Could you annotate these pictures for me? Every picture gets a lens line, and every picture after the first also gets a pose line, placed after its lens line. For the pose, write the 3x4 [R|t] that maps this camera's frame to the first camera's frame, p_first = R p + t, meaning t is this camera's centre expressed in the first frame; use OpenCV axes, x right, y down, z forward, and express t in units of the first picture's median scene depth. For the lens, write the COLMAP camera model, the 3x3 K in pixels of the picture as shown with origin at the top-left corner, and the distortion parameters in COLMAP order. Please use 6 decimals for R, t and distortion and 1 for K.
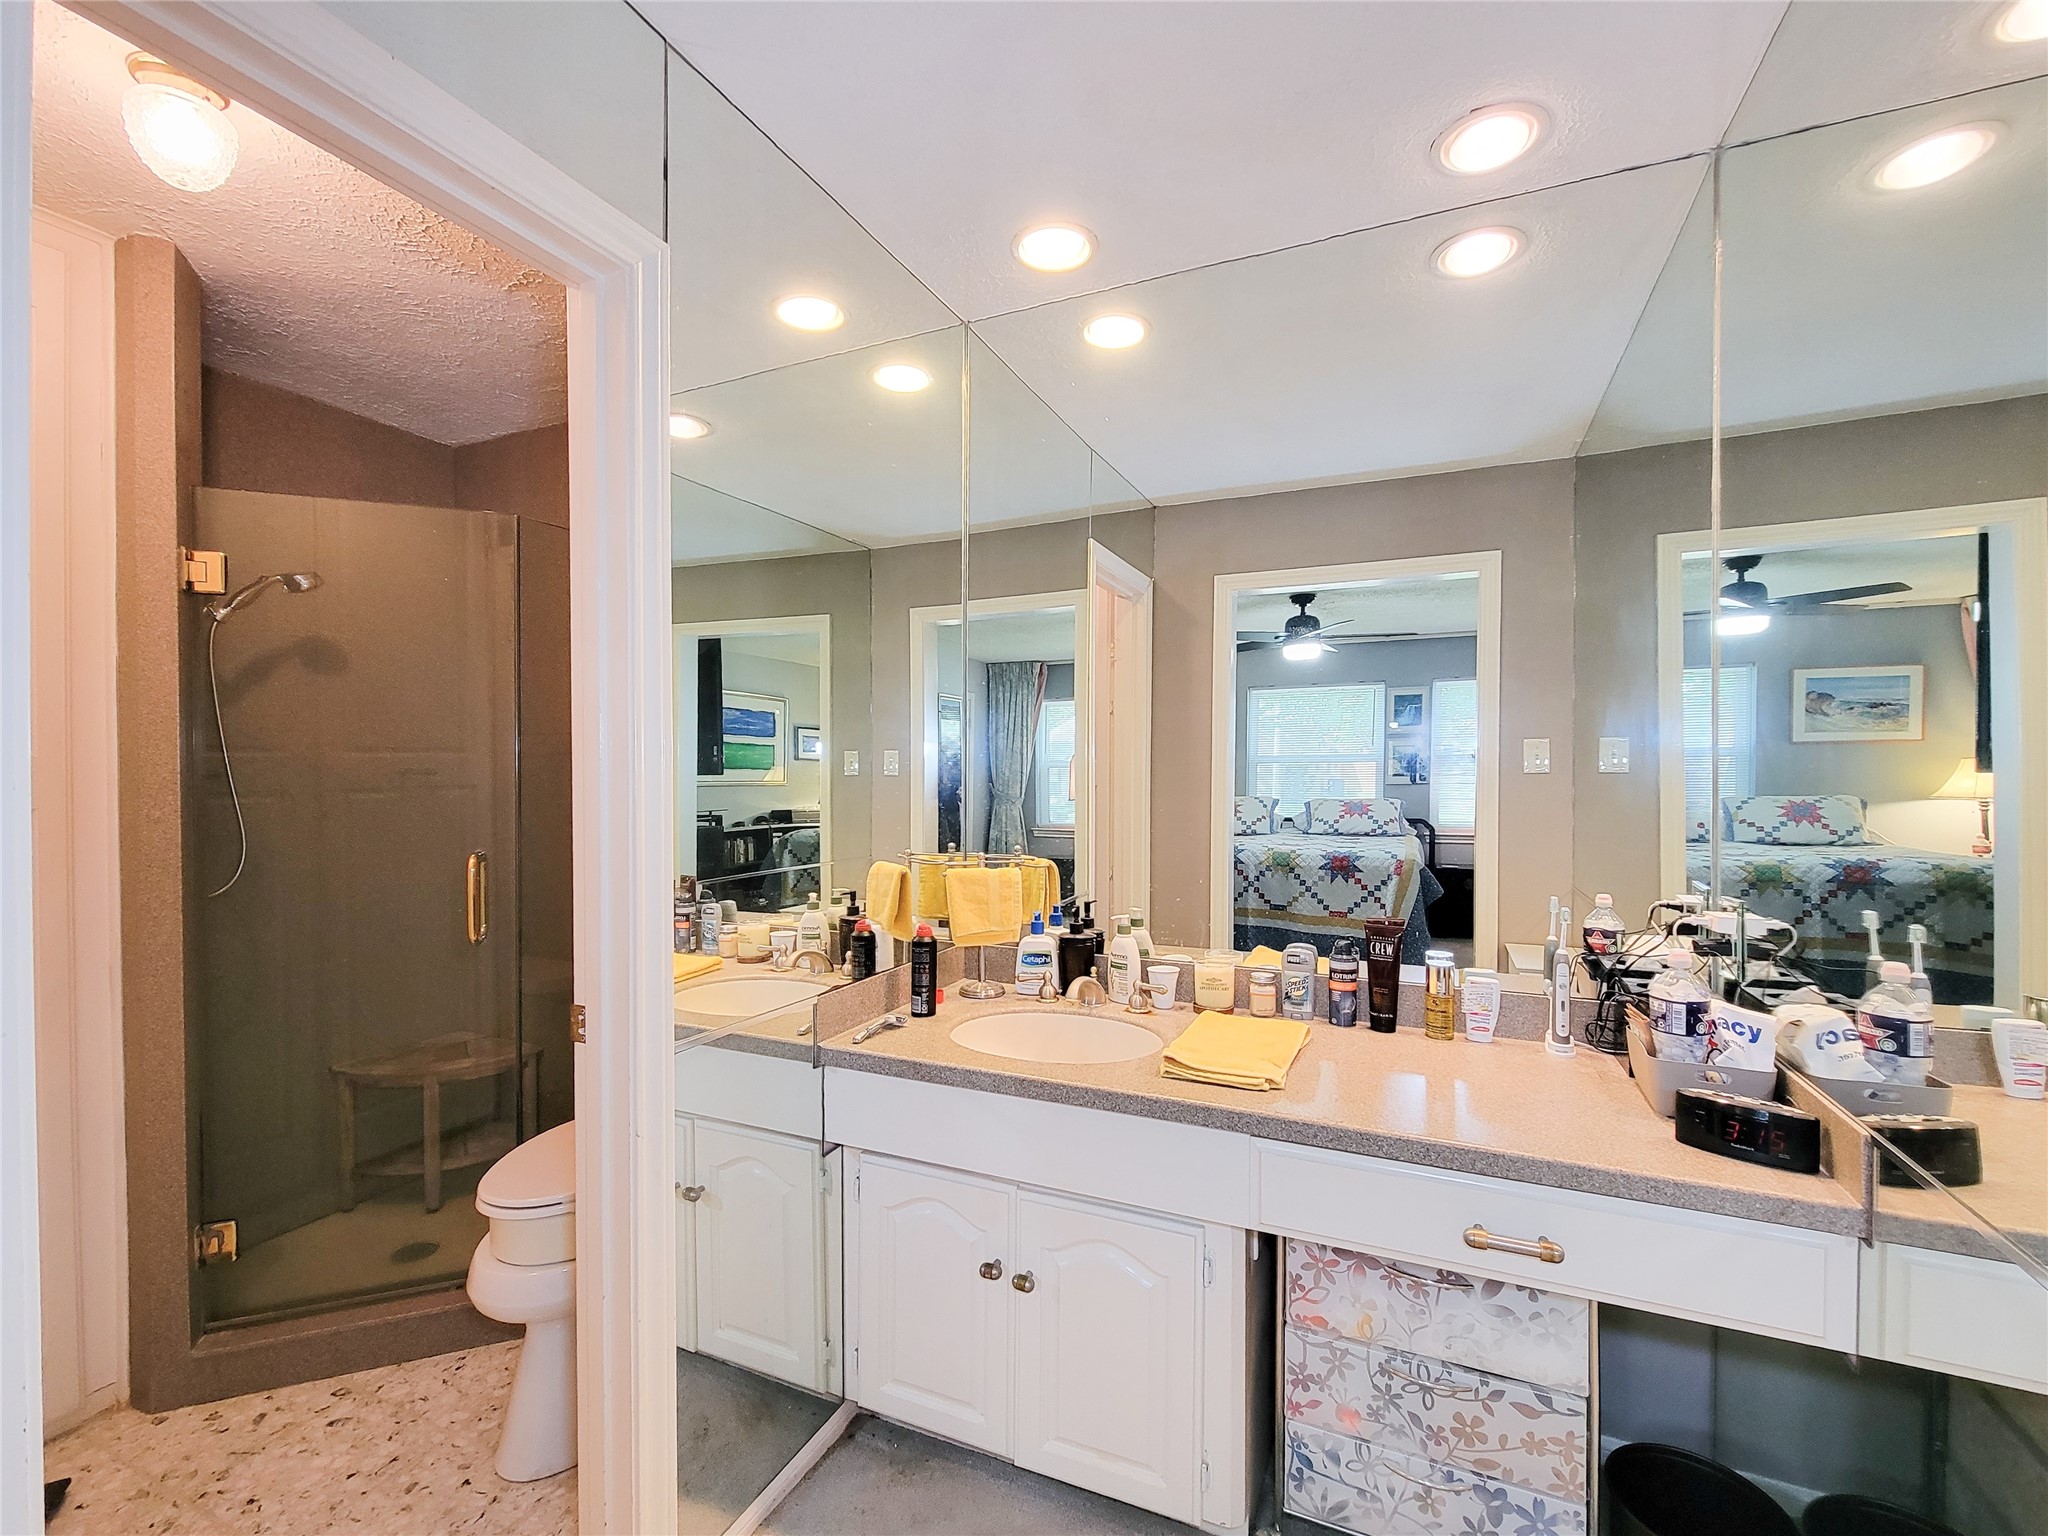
lens RADIAL K [[842.5, 0, 1031.2], [0, 842.5, 778.1], [0, 0, 1]] dist [0.001099, -0.003493]
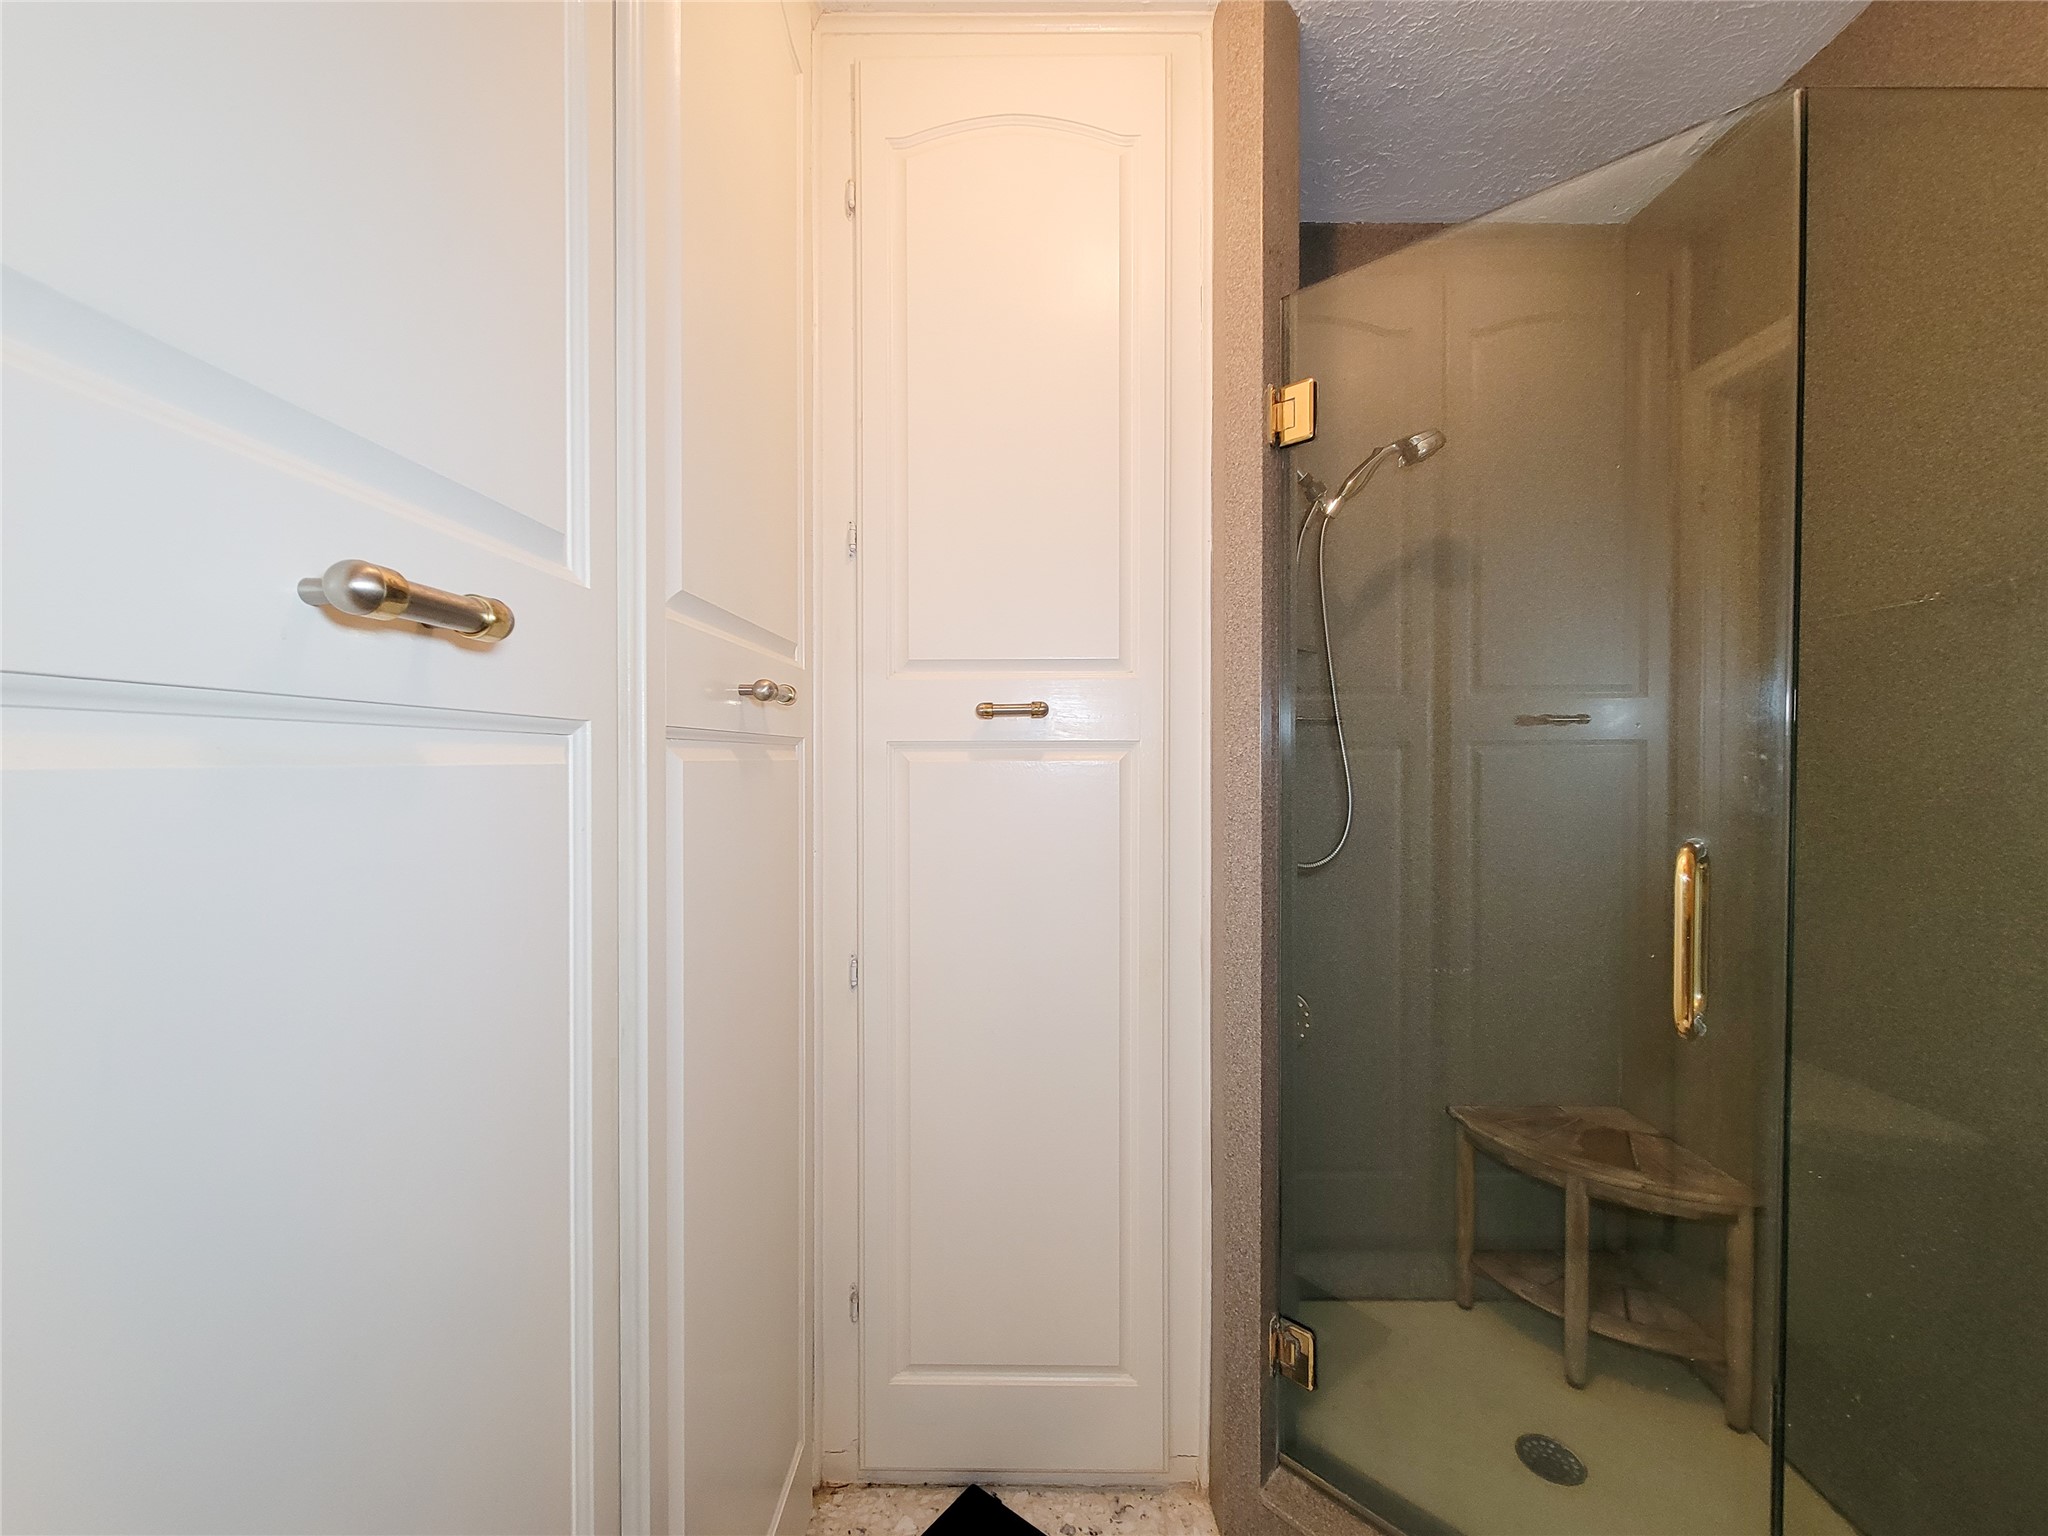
lens RADIAL K [[850.4, 0, 1034.6], [0, 850.4, 765.1], [0, 0, 1]] dist [0.005131, -0.004448]
pose [[0.387583, 0.011581, -0.921762, -0.347999], [-0.014308, 0.999876, 0.006546, 0.044207], [0.921724, 0.010651, 0.387701, 0.453404]]
